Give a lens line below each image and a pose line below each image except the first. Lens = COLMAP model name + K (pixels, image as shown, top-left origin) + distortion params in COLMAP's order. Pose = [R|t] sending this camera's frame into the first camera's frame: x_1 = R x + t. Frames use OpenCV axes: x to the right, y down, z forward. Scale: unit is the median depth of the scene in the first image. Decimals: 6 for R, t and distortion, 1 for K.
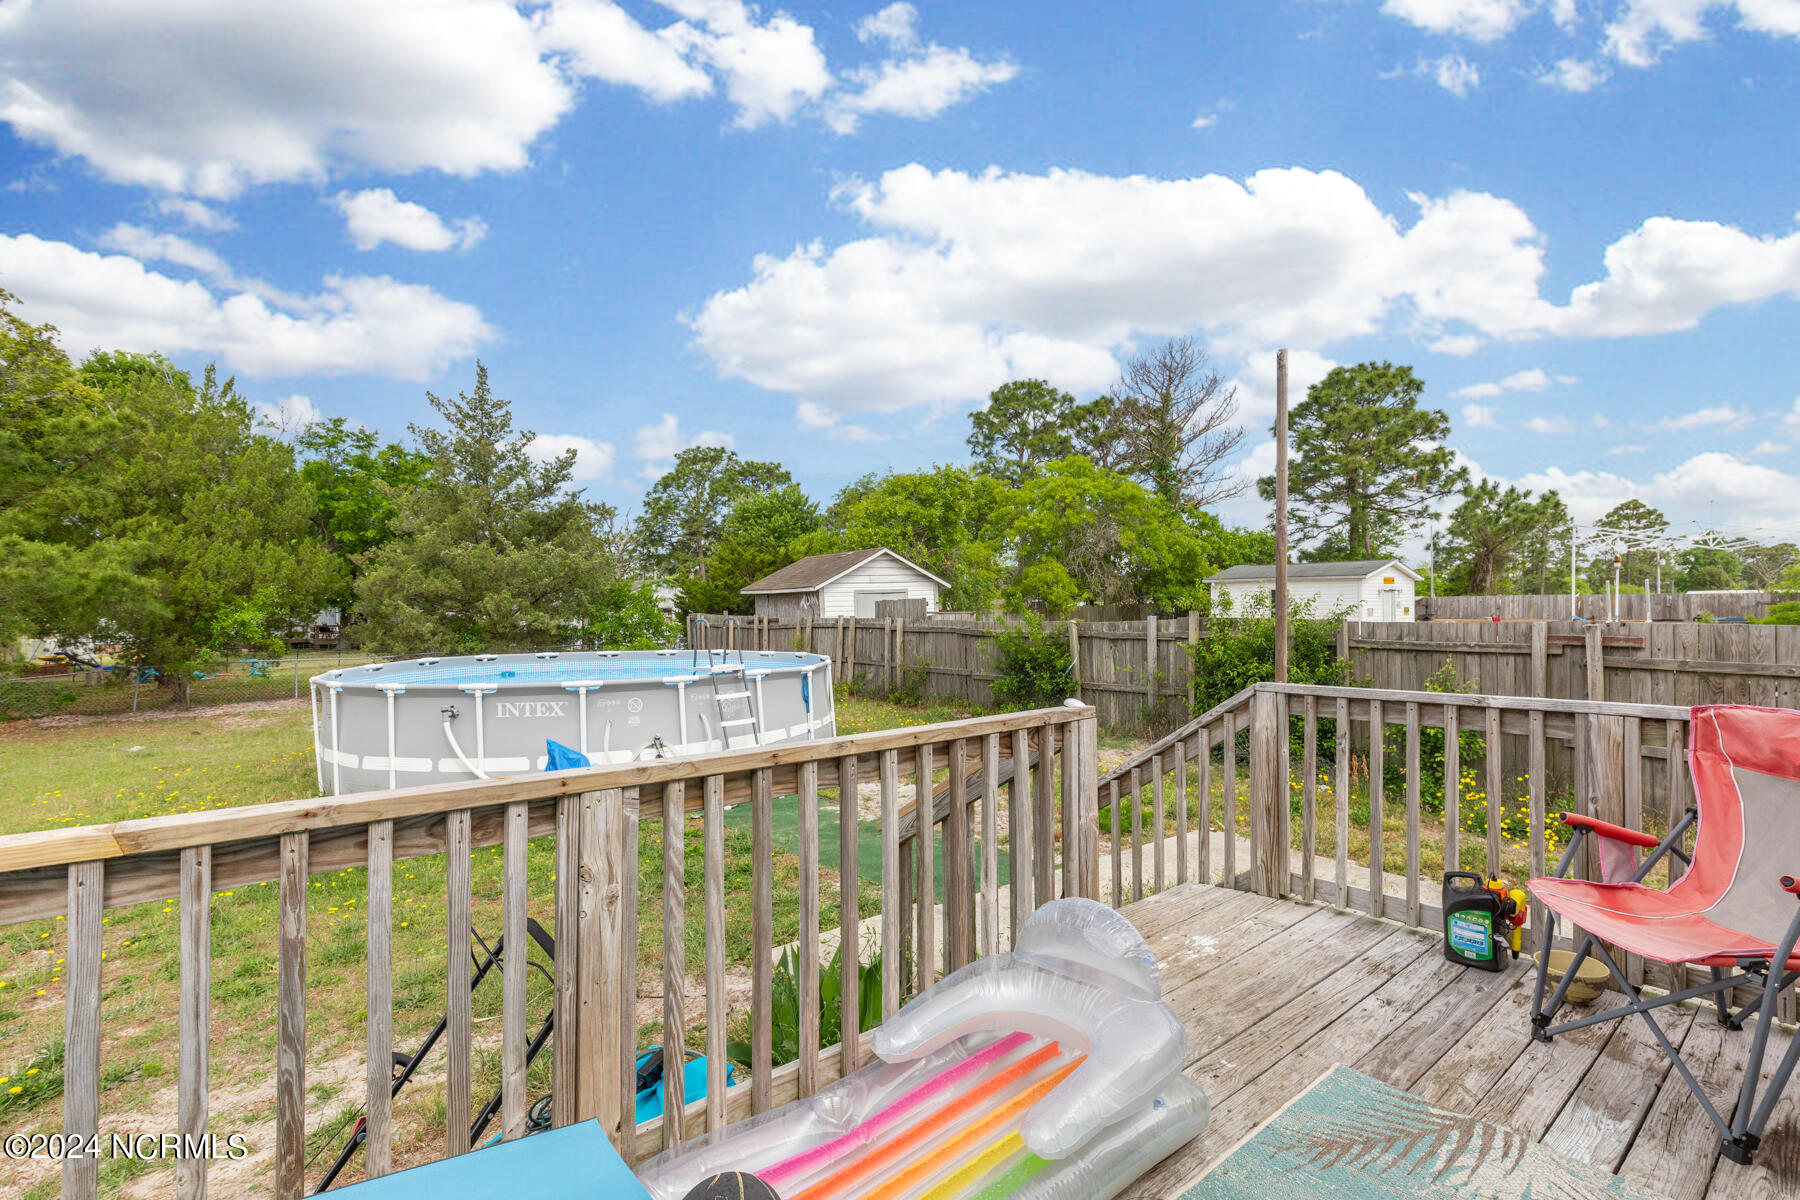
lens RADIAL K [[832.2, 0, 902.8], [0, 832.2, 597.6], [0, 0, 1]] dist [0.013644, -0.002100]
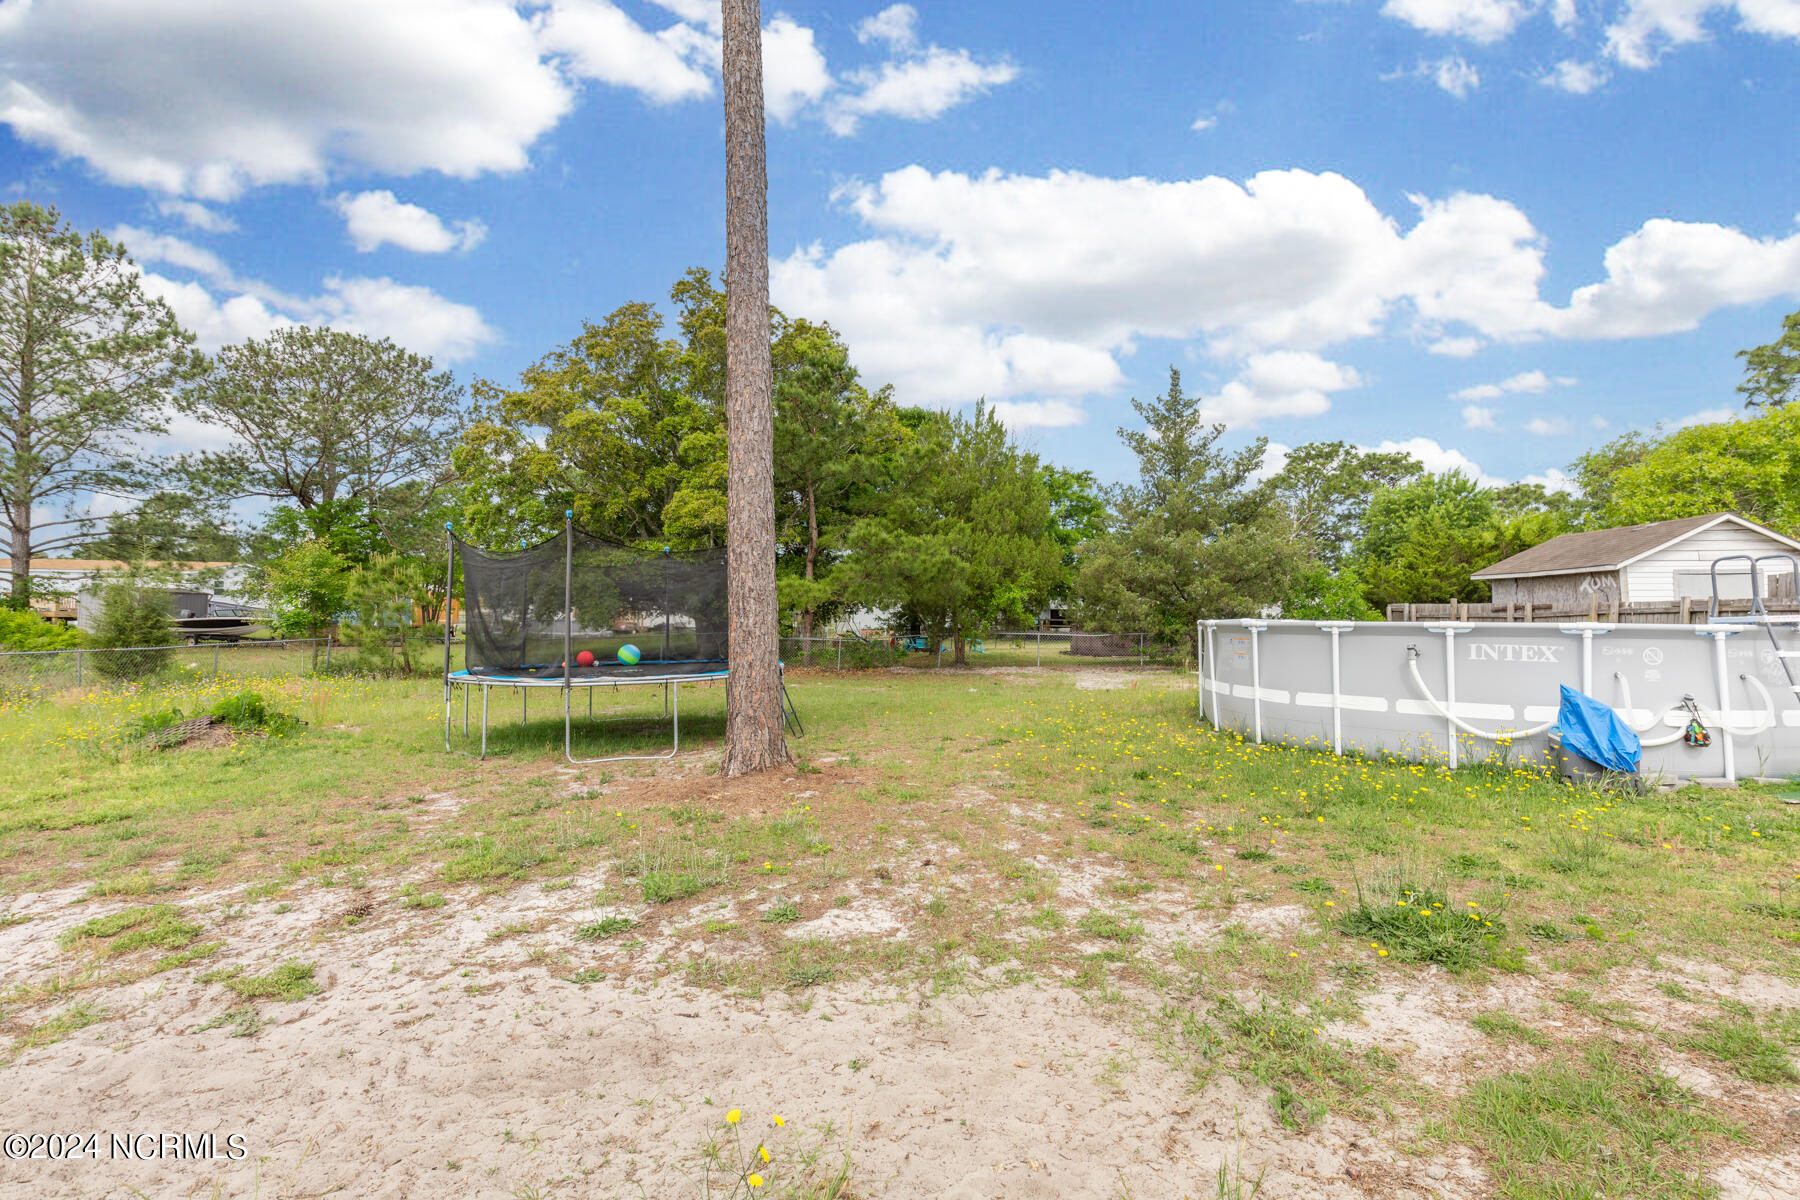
lens RADIAL K [[832.2, 0, 952.5], [0, 832.2, 580.4], [0, 0, 1]] dist [0.013644, -0.002100]
pose [[0.799652, -0.000362, -0.600463, -0.111286], [-0.014939, 0.999678, -0.020499, 0.024064], [0.600277, 0.025362, 0.799390, -0.023464]]
